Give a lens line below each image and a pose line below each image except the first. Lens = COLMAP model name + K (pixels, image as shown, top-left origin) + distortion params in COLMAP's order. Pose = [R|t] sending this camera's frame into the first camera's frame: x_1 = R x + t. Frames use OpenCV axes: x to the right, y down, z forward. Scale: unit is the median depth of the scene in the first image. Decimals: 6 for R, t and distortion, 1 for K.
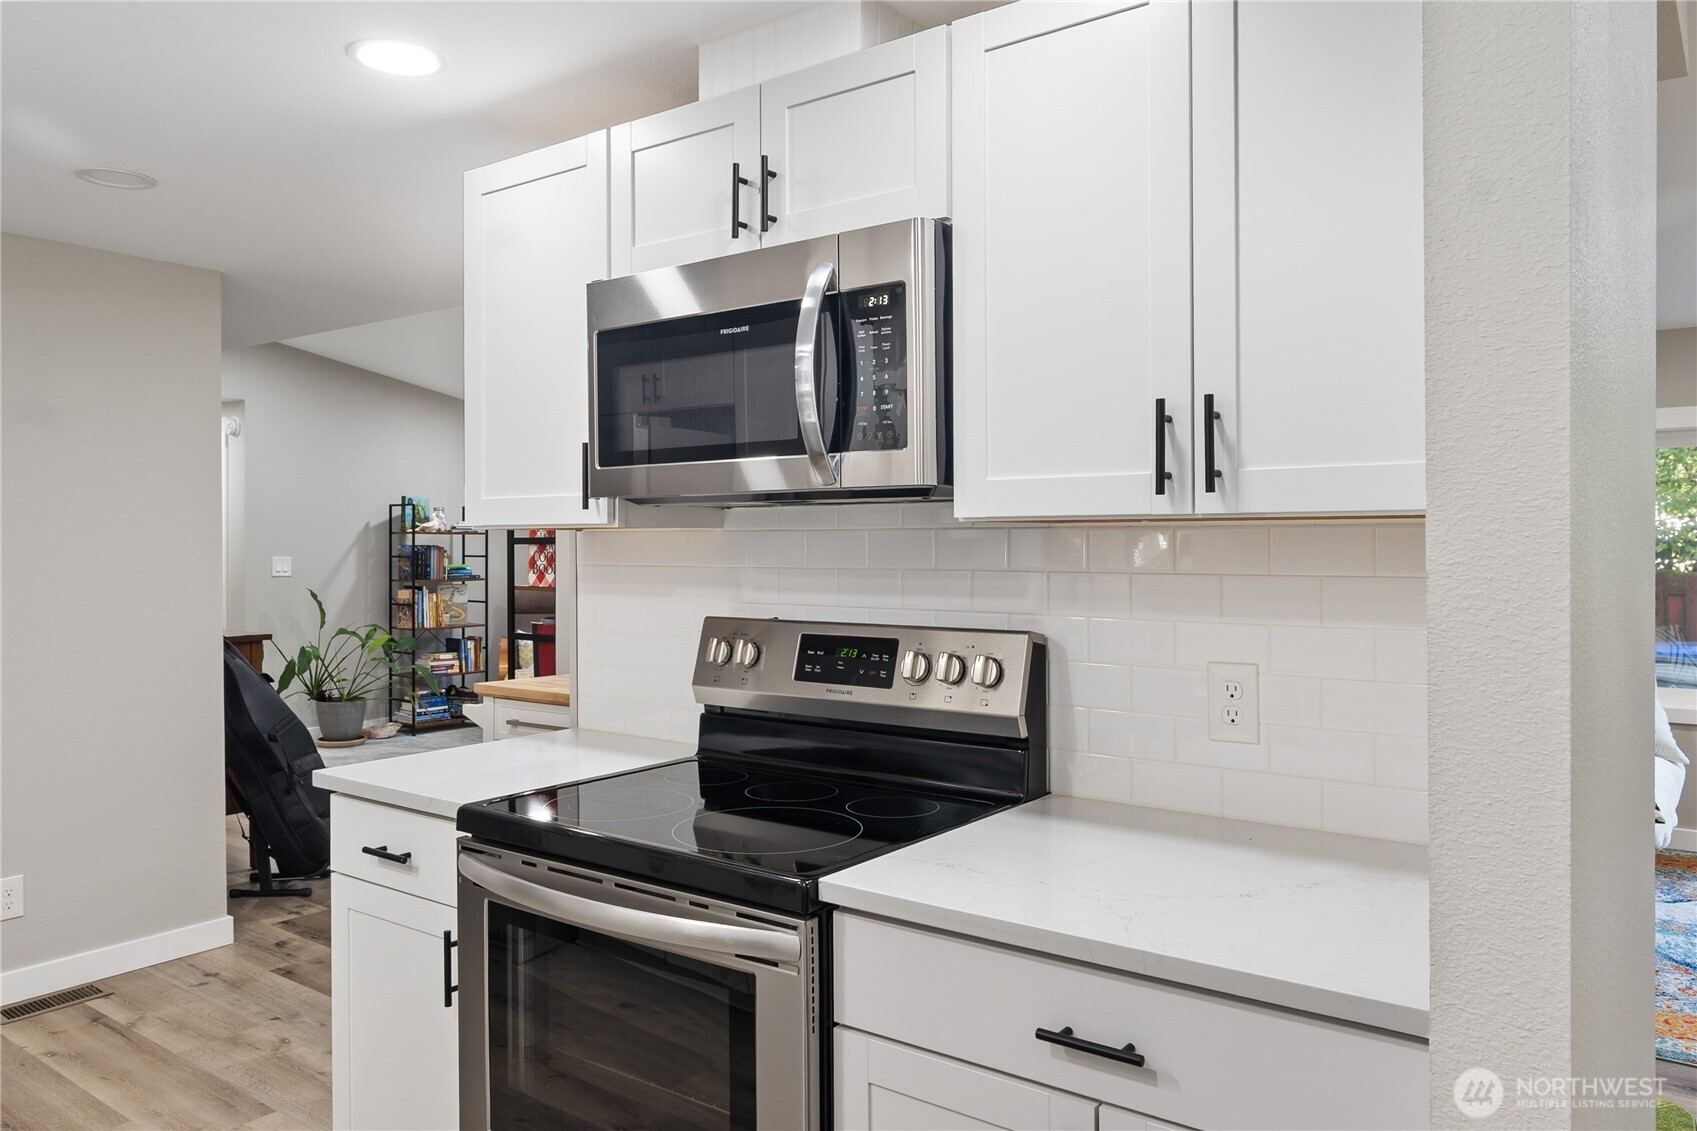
lens RADIAL K [[1184.9, 0, 845.9], [0, 1184.9, 561.2], [0, 0, 1]] dist [-0.003880, 0.000599]
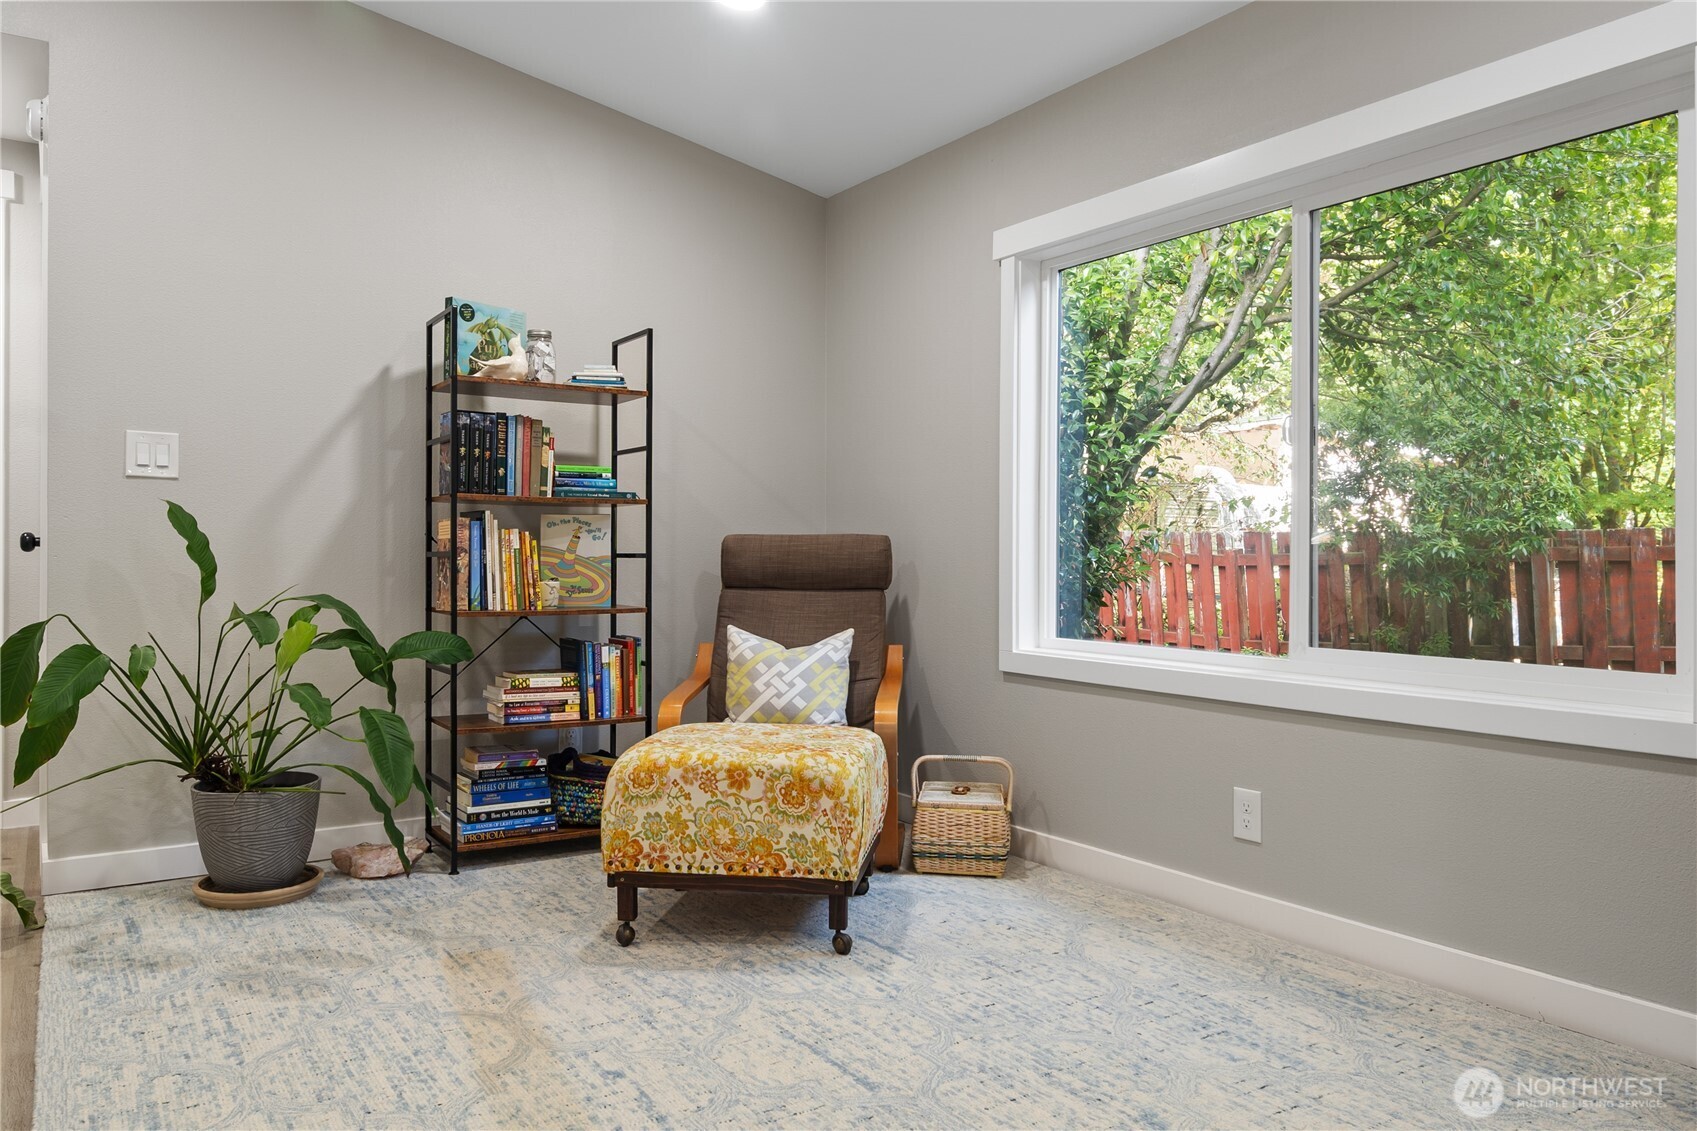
lens RADIAL K [[1184.9, 0, 848.5], [0, 1184.9, 563.5], [0, 0, 1]] dist [-0.003880, 0.000599]
pose [[0.937099, 0.008937, -0.348948, -0.091371], [-0.011957, 0.999907, -0.006501, 0.040412], [0.348858, 0.010264, 0.937119, 0.648110]]
